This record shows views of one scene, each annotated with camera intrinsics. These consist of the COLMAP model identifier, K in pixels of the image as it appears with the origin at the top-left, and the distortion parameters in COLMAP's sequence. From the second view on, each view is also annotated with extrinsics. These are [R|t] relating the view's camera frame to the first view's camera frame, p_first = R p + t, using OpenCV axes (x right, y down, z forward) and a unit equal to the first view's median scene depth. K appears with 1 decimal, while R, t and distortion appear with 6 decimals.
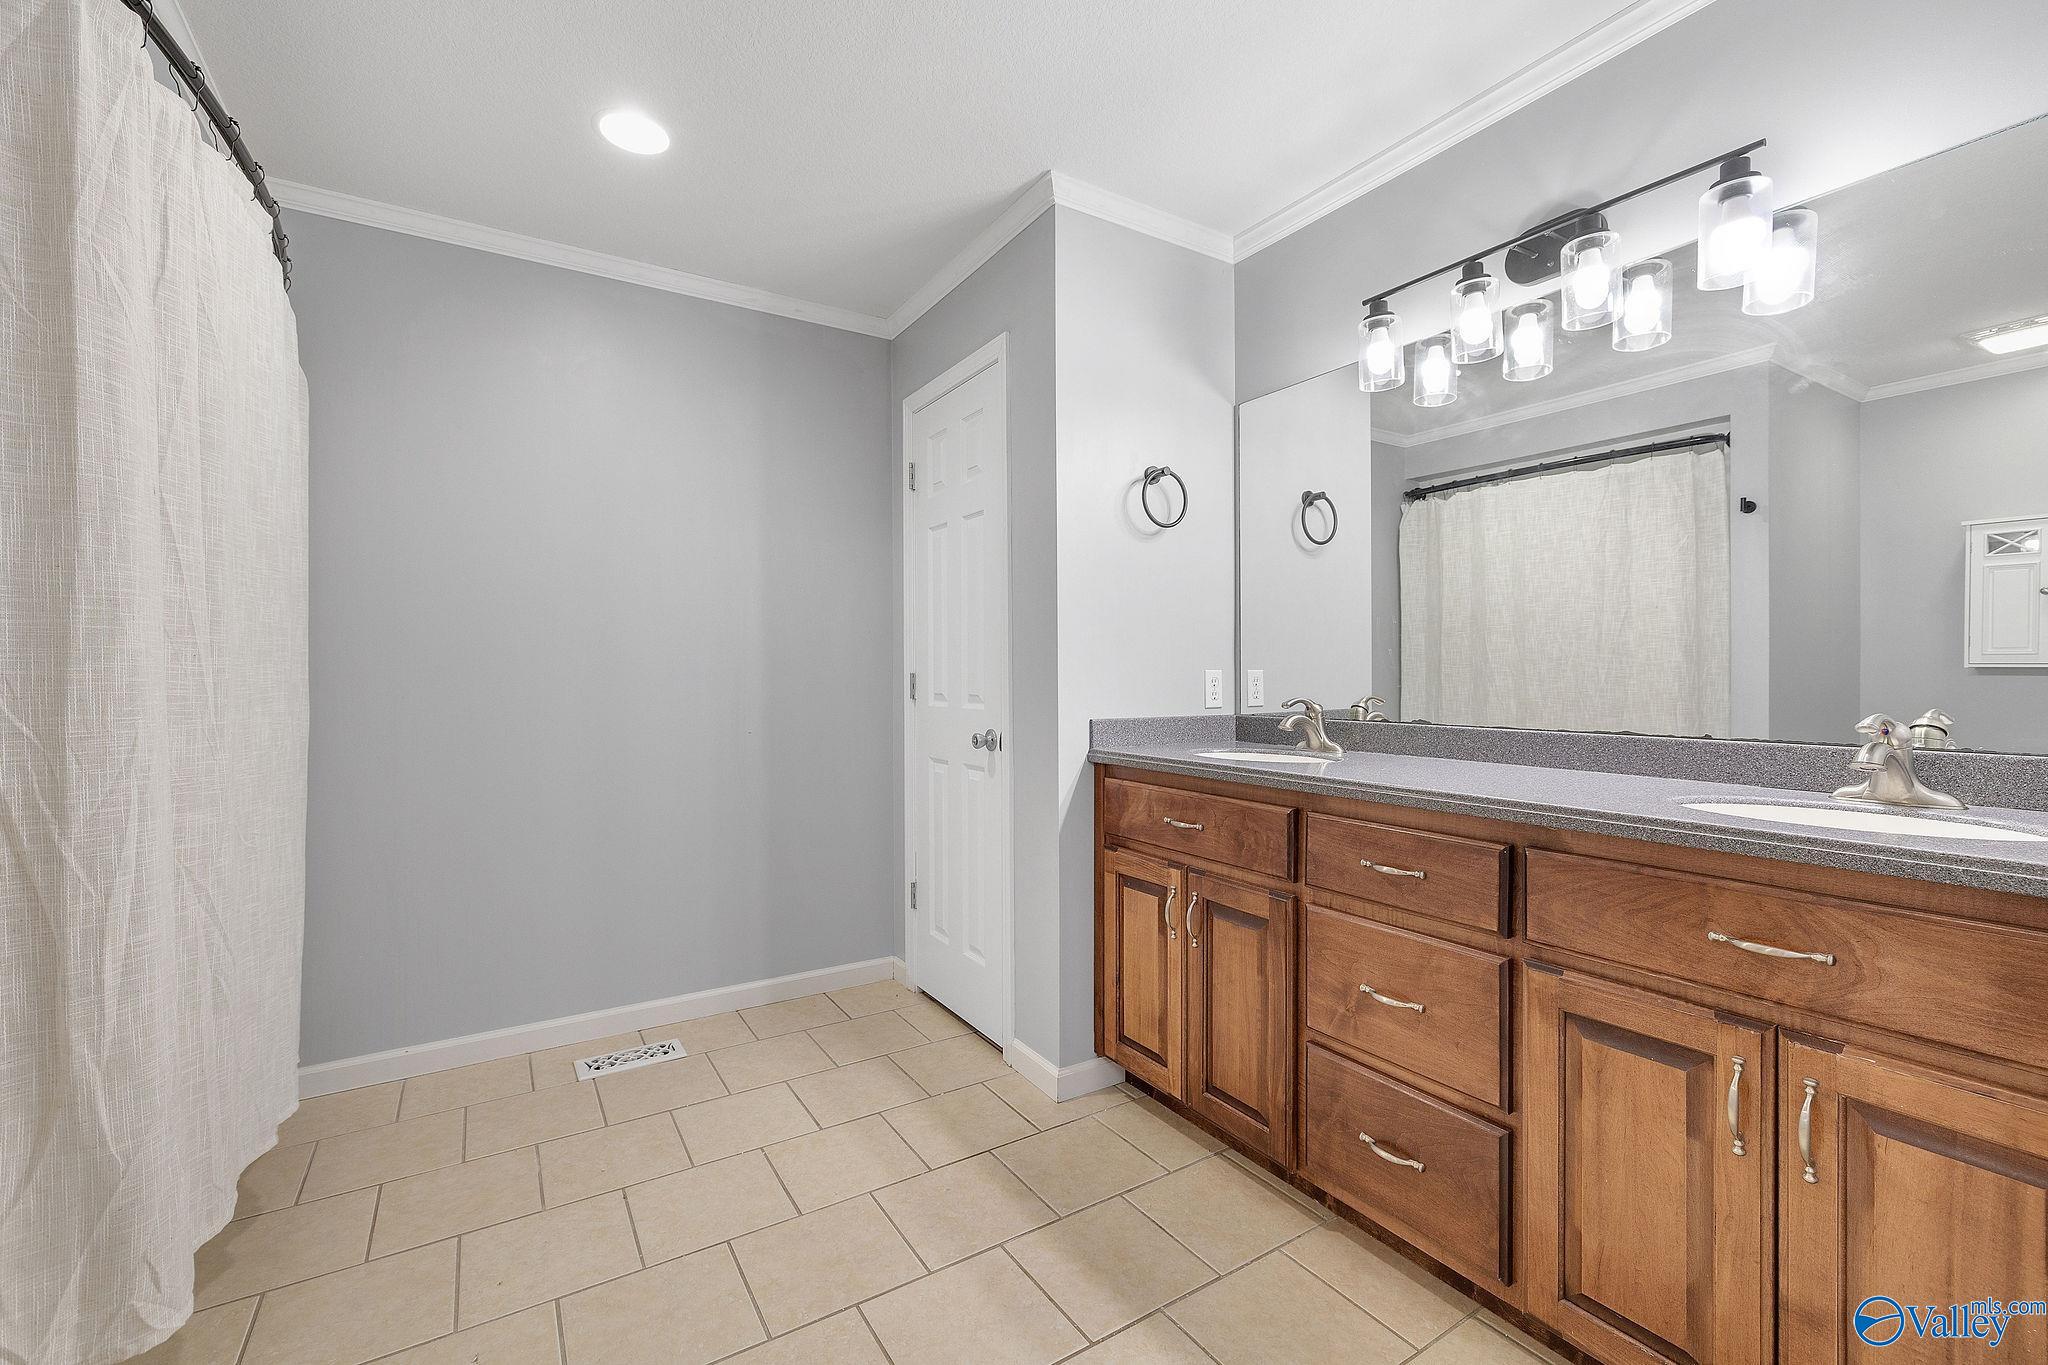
lens RADIAL K [[870.9, 0, 1036.4], [0, 870.9, 679.7], [0, 0, 1]] dist [0.002801, -0.000737]
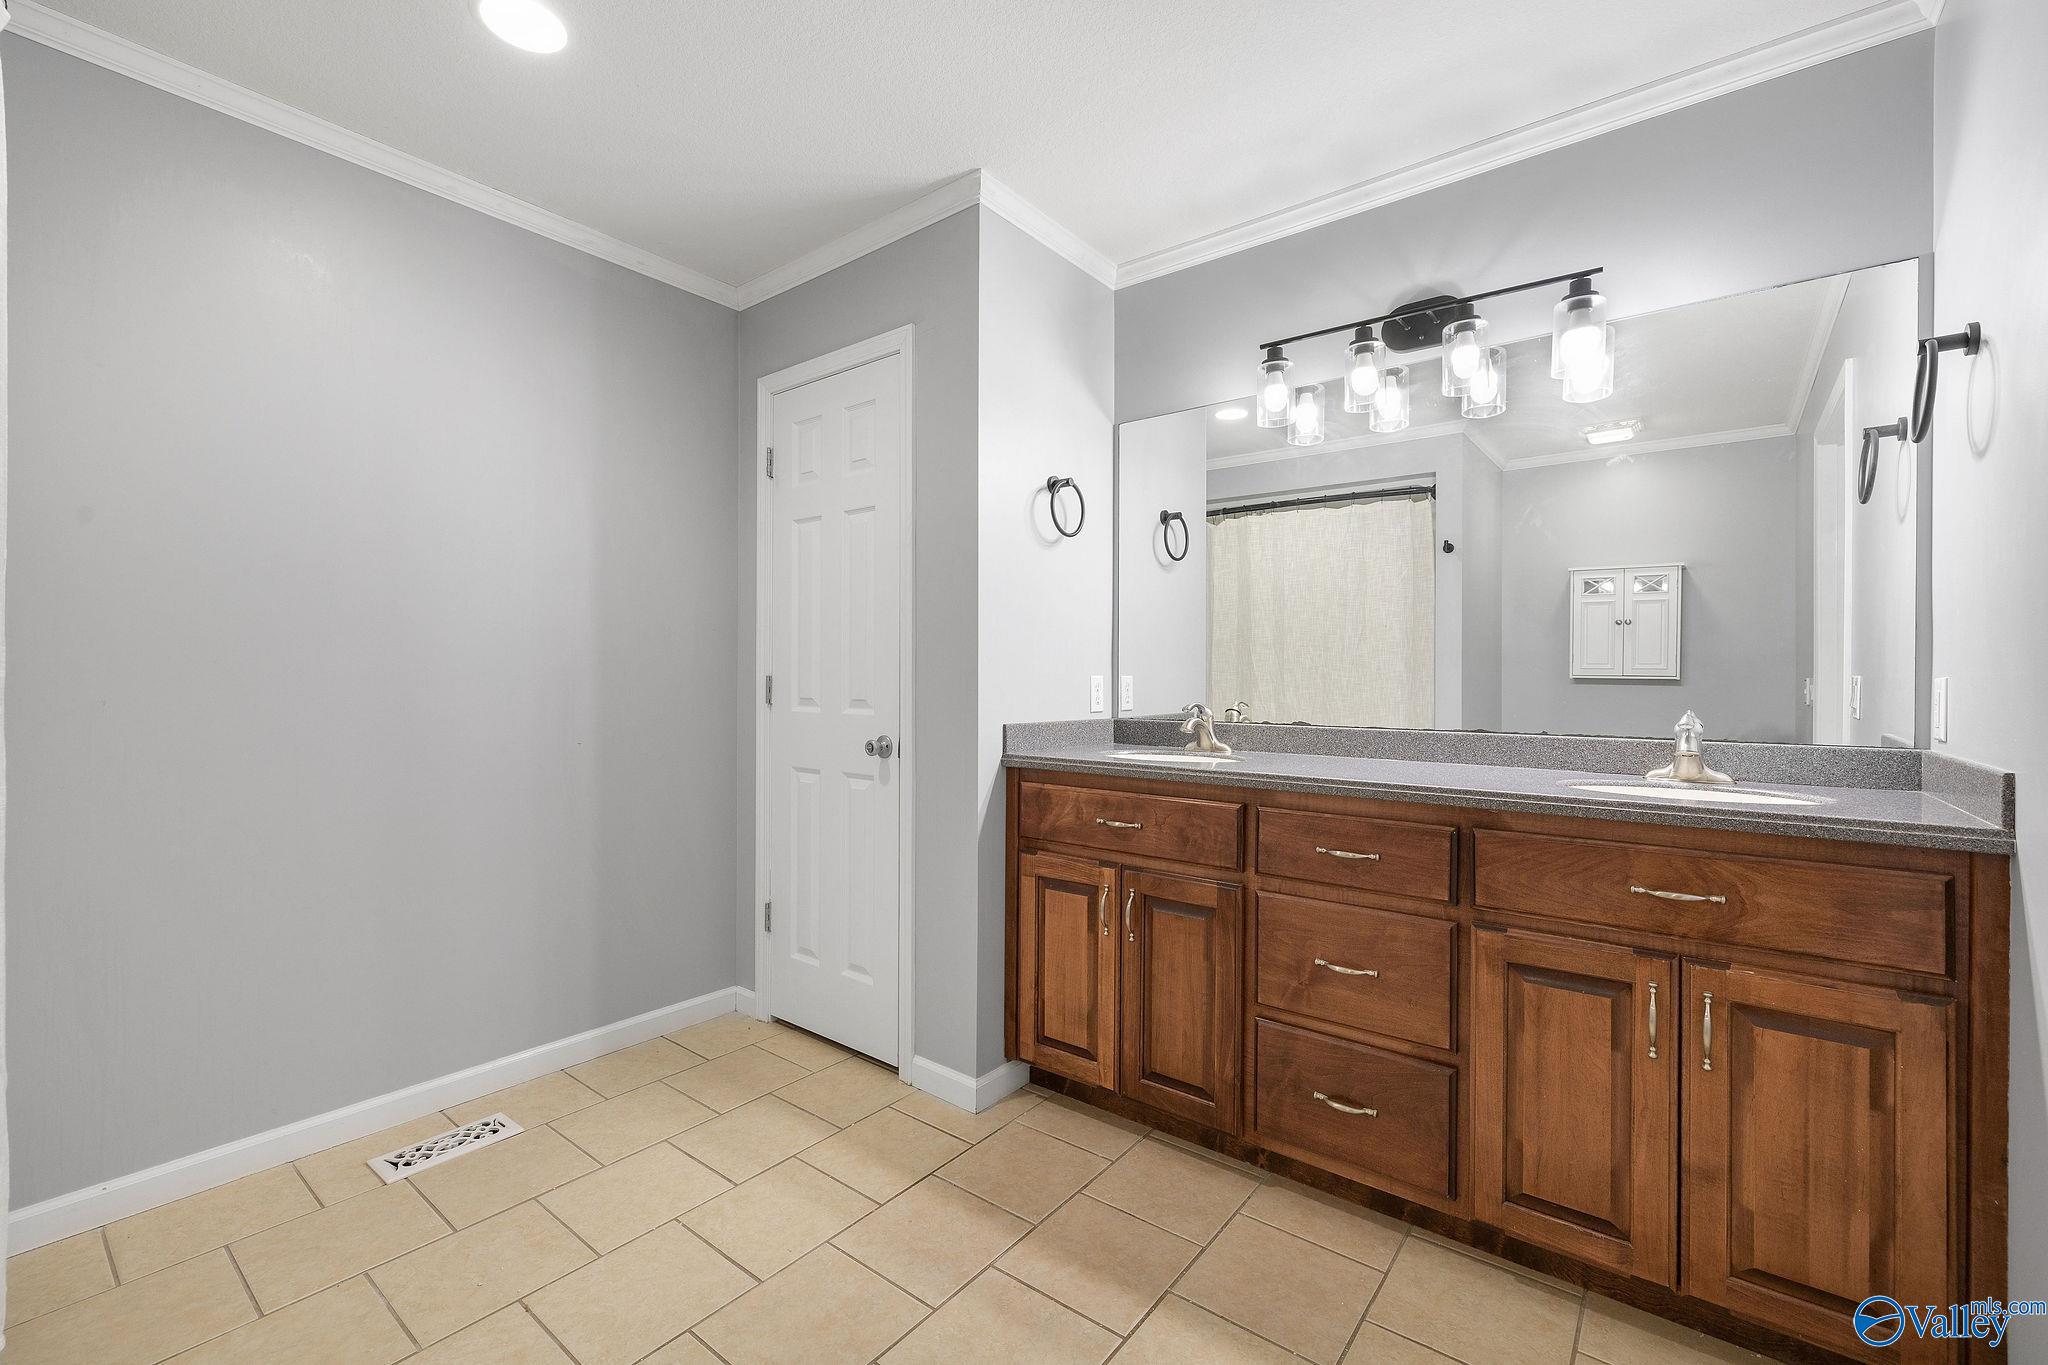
lens RADIAL K [[870.9, 0, 1034.4], [0, 870.9, 678.7], [0, 0, 1]] dist [0.002801, -0.000737]
pose [[0.941071, 0.007495, 0.338127, -0.260270], [-0.005817, 0.999965, -0.005975, -0.000758], [-0.338160, 0.003656, 0.941082, 0.051454]]
